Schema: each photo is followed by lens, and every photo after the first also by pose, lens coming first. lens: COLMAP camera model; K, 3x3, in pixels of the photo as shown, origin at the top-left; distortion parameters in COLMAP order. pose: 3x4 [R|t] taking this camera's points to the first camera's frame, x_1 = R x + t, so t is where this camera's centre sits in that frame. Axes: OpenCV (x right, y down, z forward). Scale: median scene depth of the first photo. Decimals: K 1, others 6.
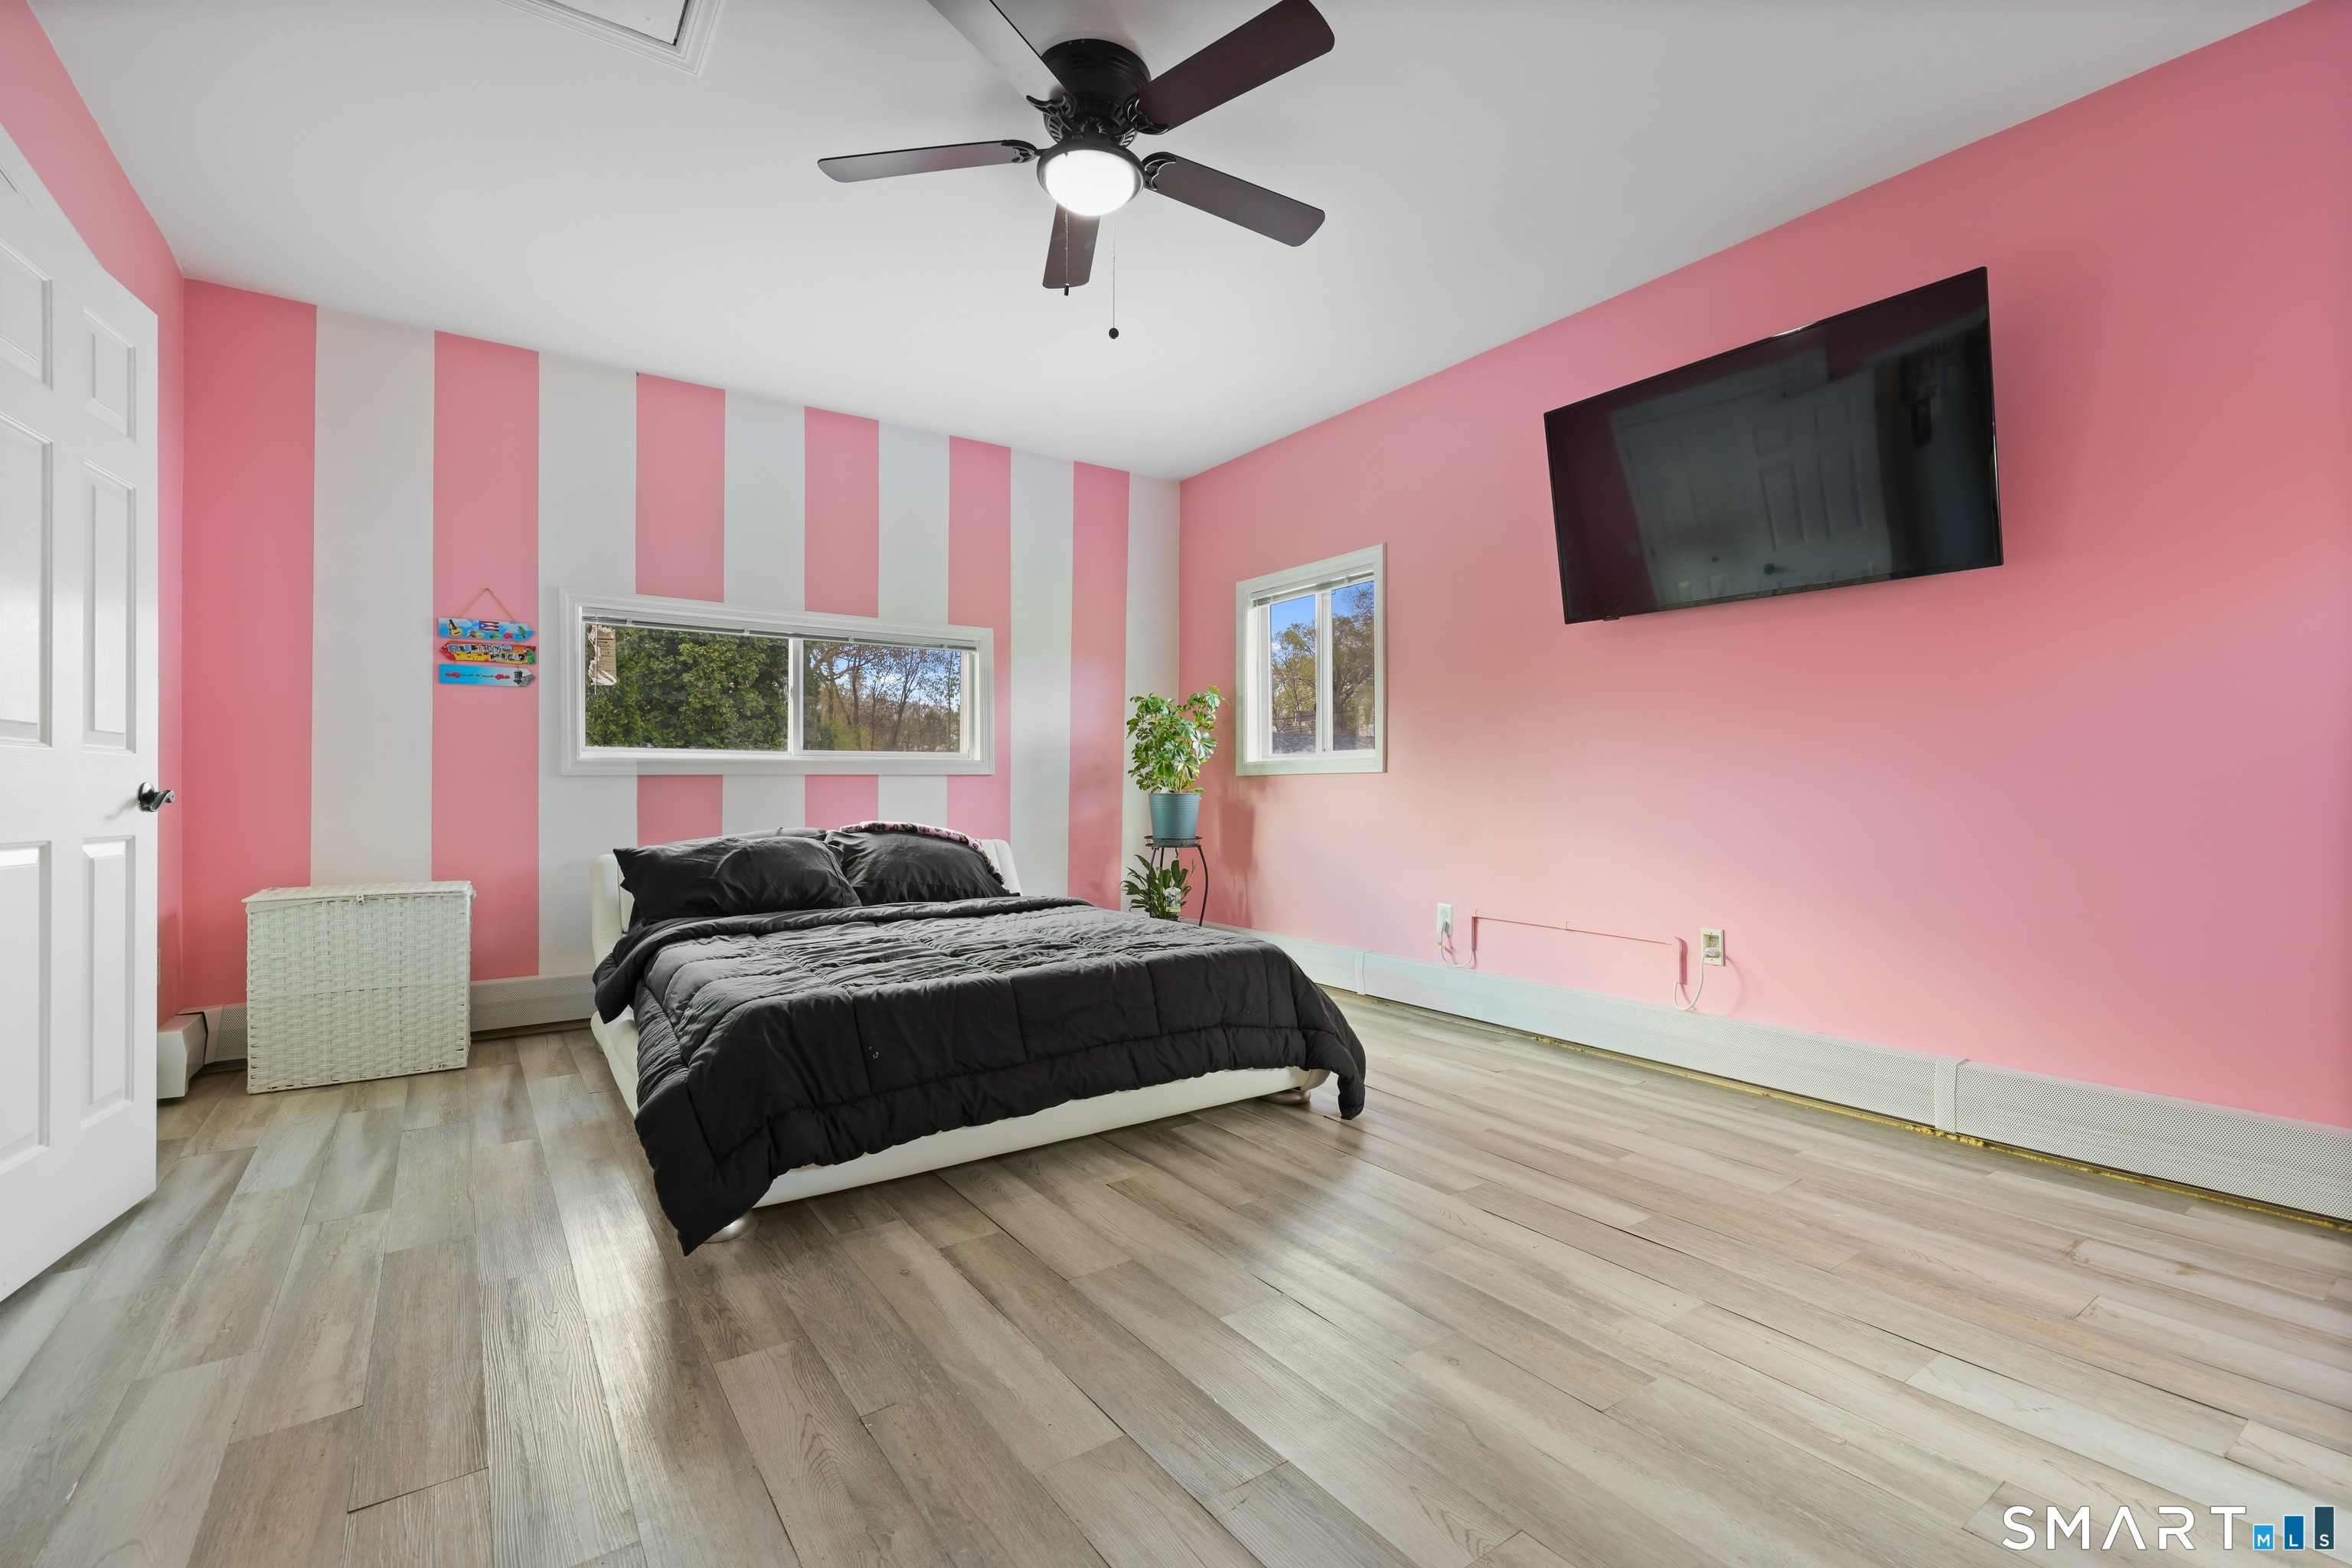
lens RADIAL K [[1032.9, 0, 1179.3], [0, 1032.9, 776.5], [0, 0, 1]] dist [0.004298, 0.000287]
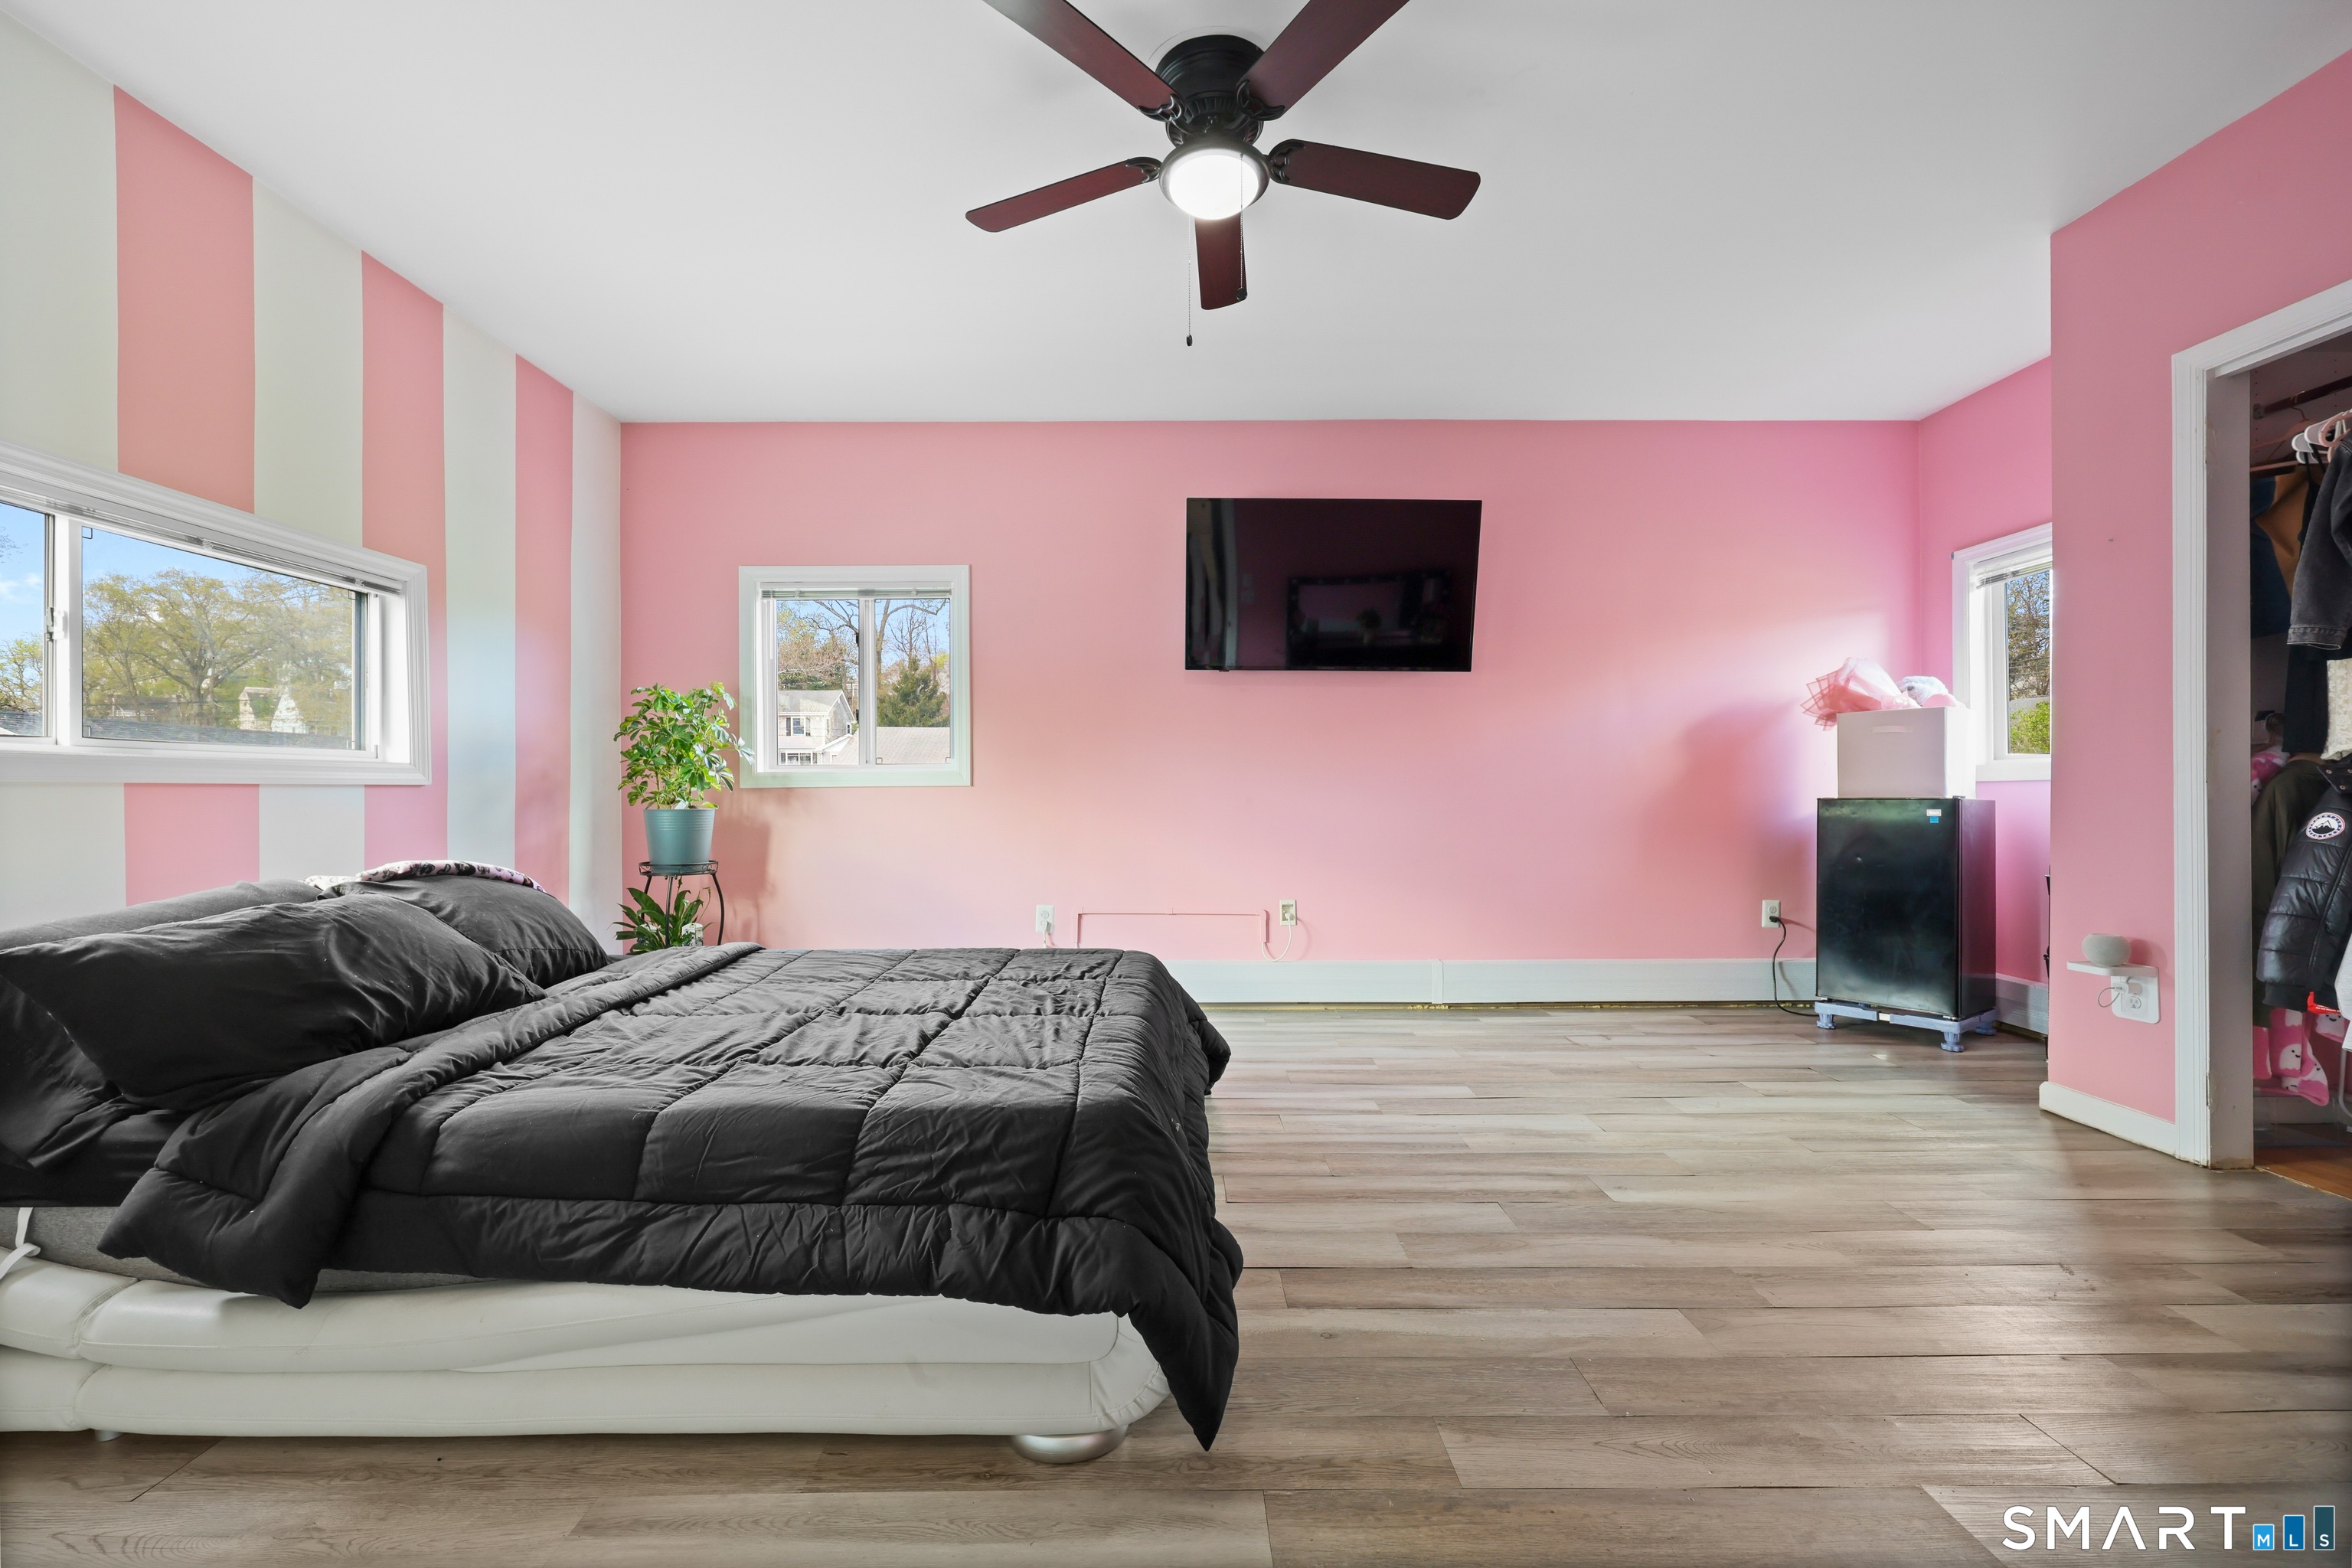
lens RADIAL K [[945.6, 0, 1176.3], [0, 945.6, 794.4], [0, 0, 1]] dist [-0.000546, 0.000231]
pose [[0.571402, -0.000224, 0.820670, -0.489646], [-0.006353, 0.999969, 0.004696, -0.001664], [-0.820646, -0.007897, 0.571383, 0.301921]]
